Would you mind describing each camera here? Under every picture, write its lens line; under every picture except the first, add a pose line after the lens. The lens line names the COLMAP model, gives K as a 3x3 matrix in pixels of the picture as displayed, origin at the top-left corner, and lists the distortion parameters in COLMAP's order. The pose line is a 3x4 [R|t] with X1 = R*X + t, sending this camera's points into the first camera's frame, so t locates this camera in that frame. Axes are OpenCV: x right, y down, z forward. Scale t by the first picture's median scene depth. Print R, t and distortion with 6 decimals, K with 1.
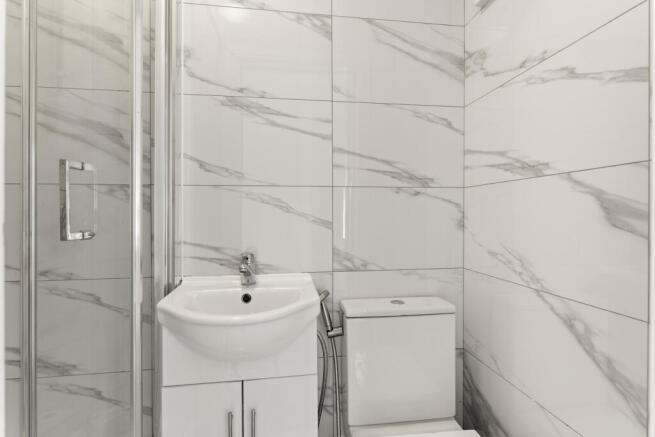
lens RADIAL K [[316.7, 0, 328.6], [0, 316.7, 215.3], [0, 0, 1]] dist [-0.004145, -0.000218]
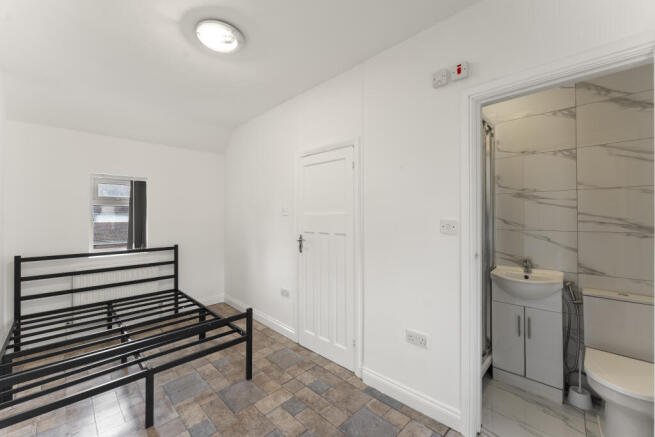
lens RADIAL K [[261.2, 0, 327.4], [0, 261.2, 214.5], [0, 0, 1]] dist [0.000252, -0.000824]
pose [[0.617181, -0.005649, -0.786801, 0.359565], [-0.001601, 0.999963, -0.008435, -0.192224], [0.786820, 0.006466, 0.617149, -1.374071]]
